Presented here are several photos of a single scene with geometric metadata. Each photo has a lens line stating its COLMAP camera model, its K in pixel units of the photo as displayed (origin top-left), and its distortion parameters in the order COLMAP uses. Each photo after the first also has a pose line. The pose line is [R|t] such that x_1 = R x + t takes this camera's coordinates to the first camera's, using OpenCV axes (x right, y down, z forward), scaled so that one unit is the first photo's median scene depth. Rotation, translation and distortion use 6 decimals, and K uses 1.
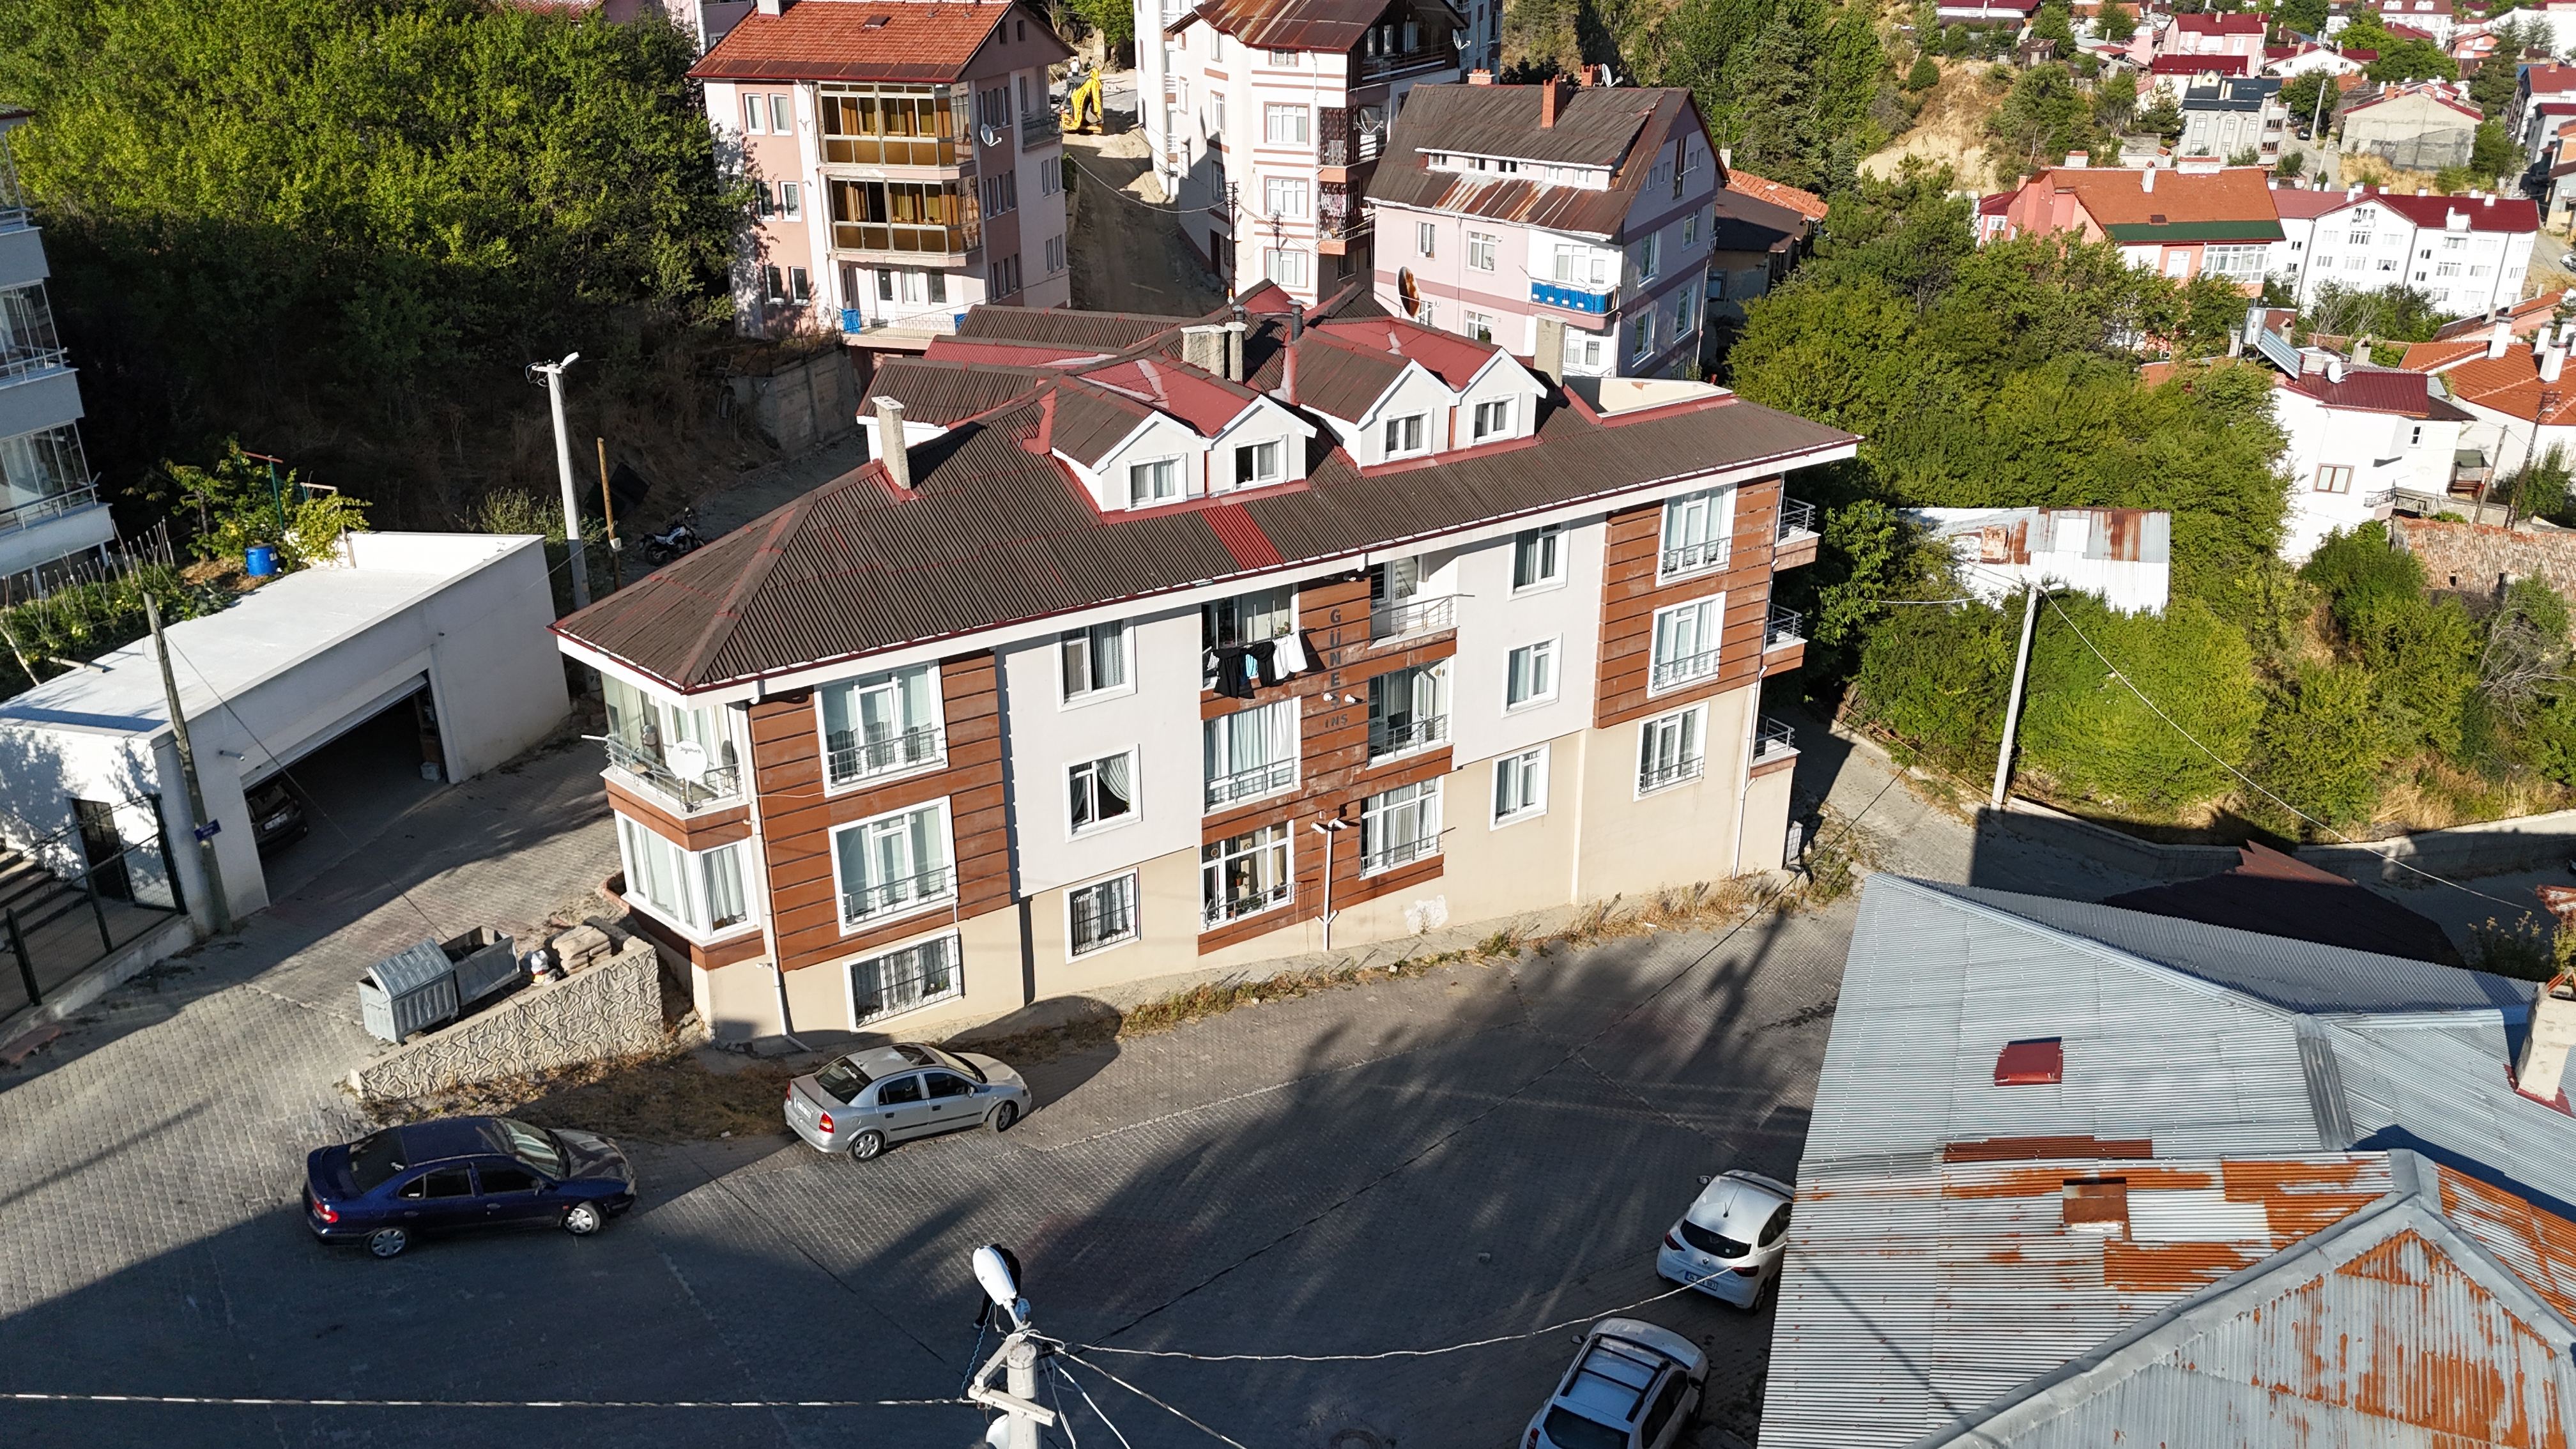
lens RADIAL K [[1895.9, 0, 1292.1], [0, 1895.9, 720.4], [0, 0, 1]] dist [0.073519, -0.069673]
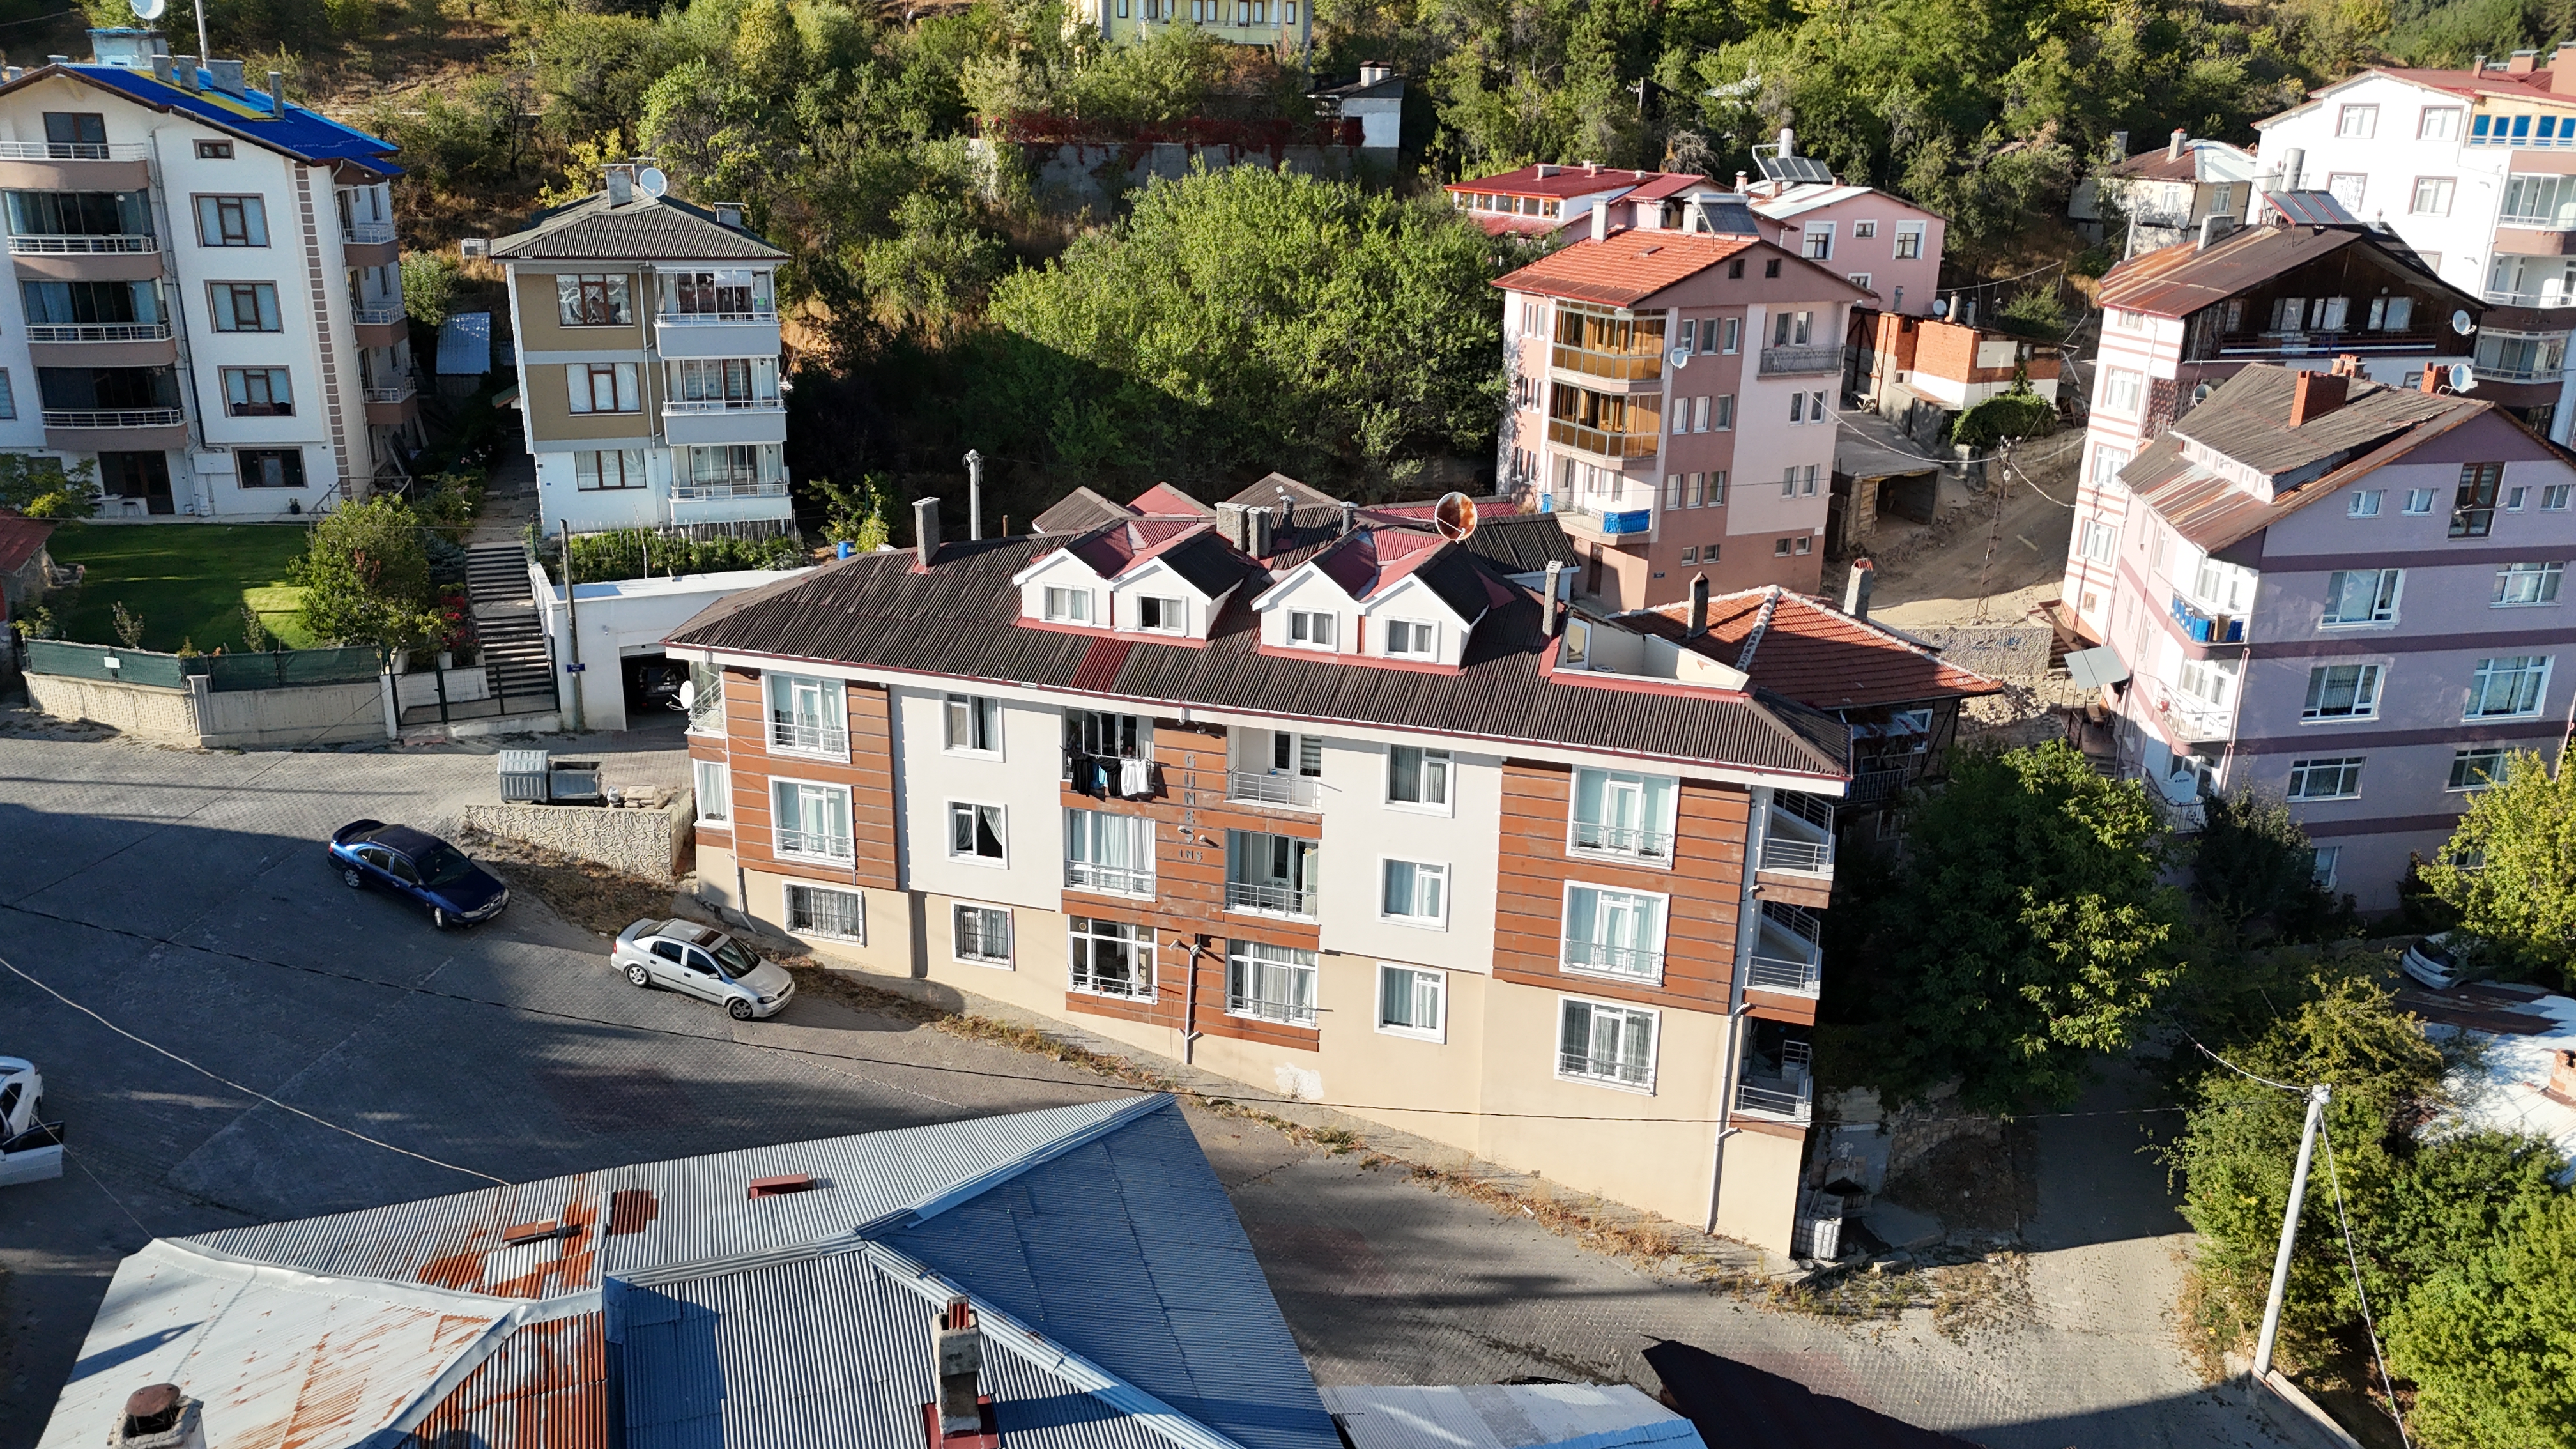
lens RADIAL K [[1893.7, 0, 1292.7], [0, 1893.7, 719.0], [0, 0, 1]] dist [0.074964, -0.068366]
pose [[0.627517, 0.252203, -0.736625, 0.817495], [-0.326788, 0.944034, 0.044831, -0.137564], [0.706705, 0.212588, 0.674814, 0.251259]]
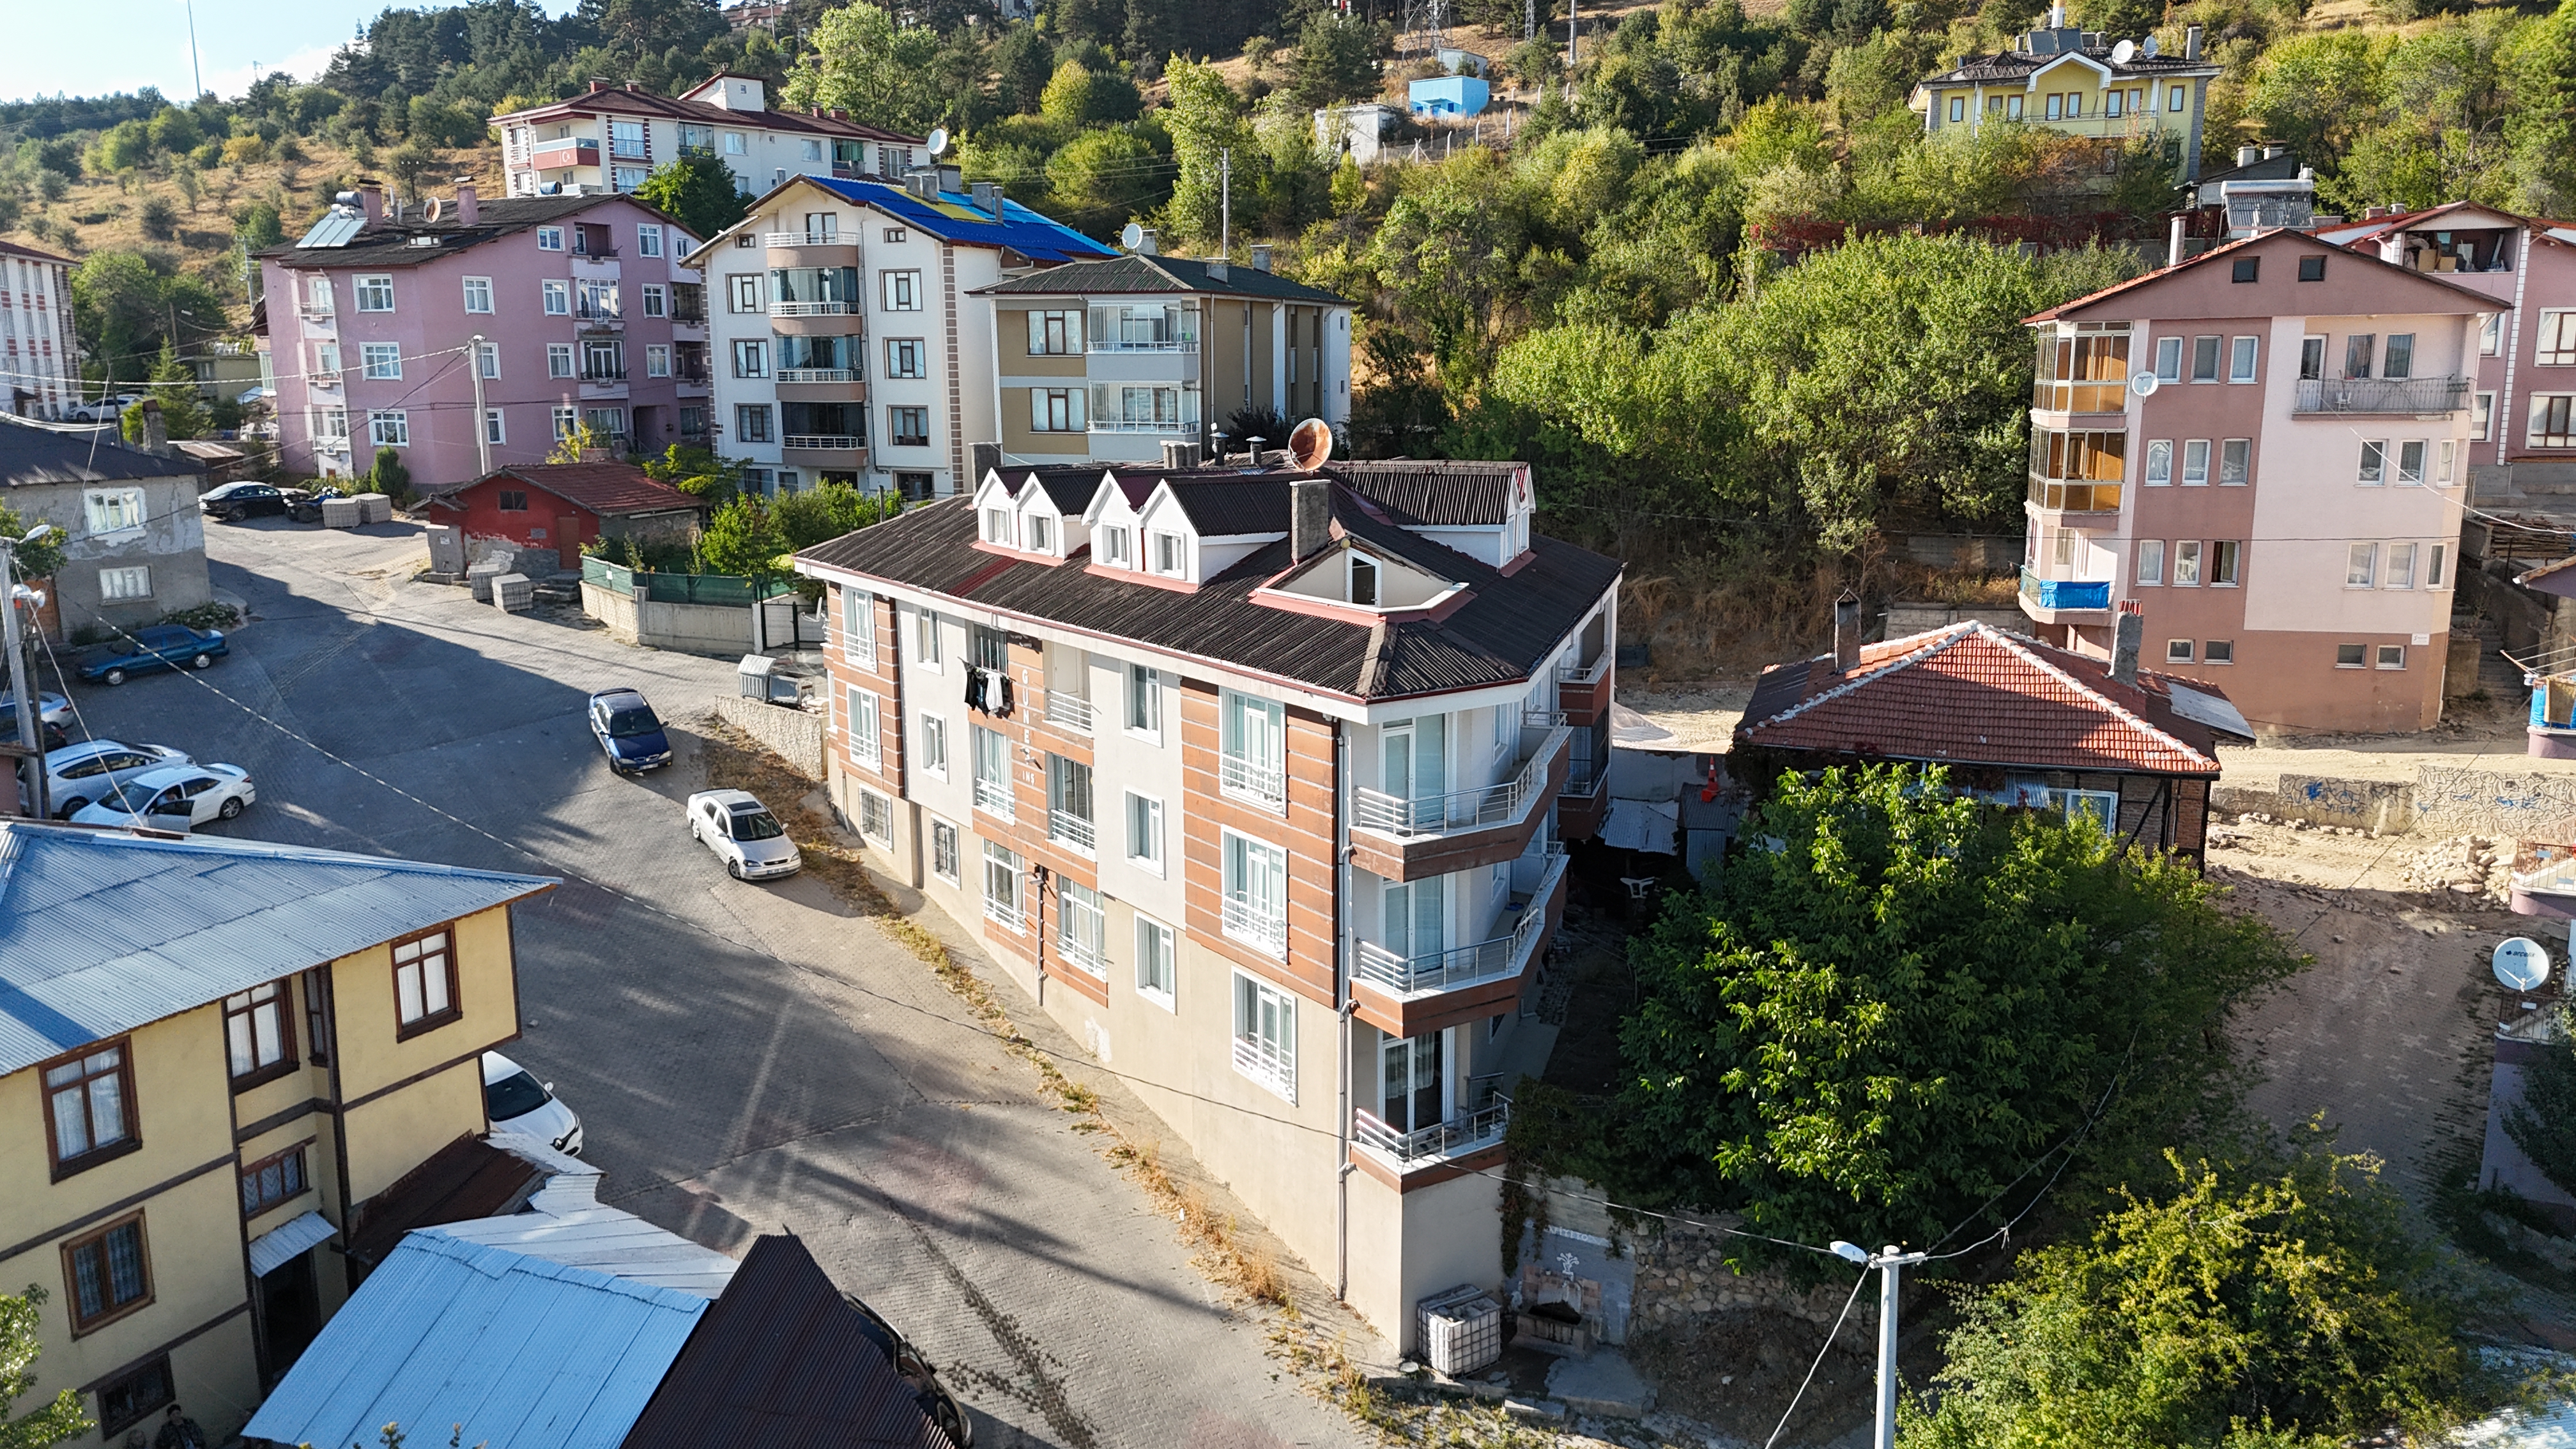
lens RADIAL K [[1901.0, 0, 1292.7], [0, 1901.0, 719.2], [0, 0, 1]] dist [0.070857, -0.068244]
pose [[-0.009300, 0.188332, -0.982061, 1.036376], [-0.389400, 0.903896, 0.177030, -0.268753], [0.921022, 0.384061, 0.064930, 0.993825]]
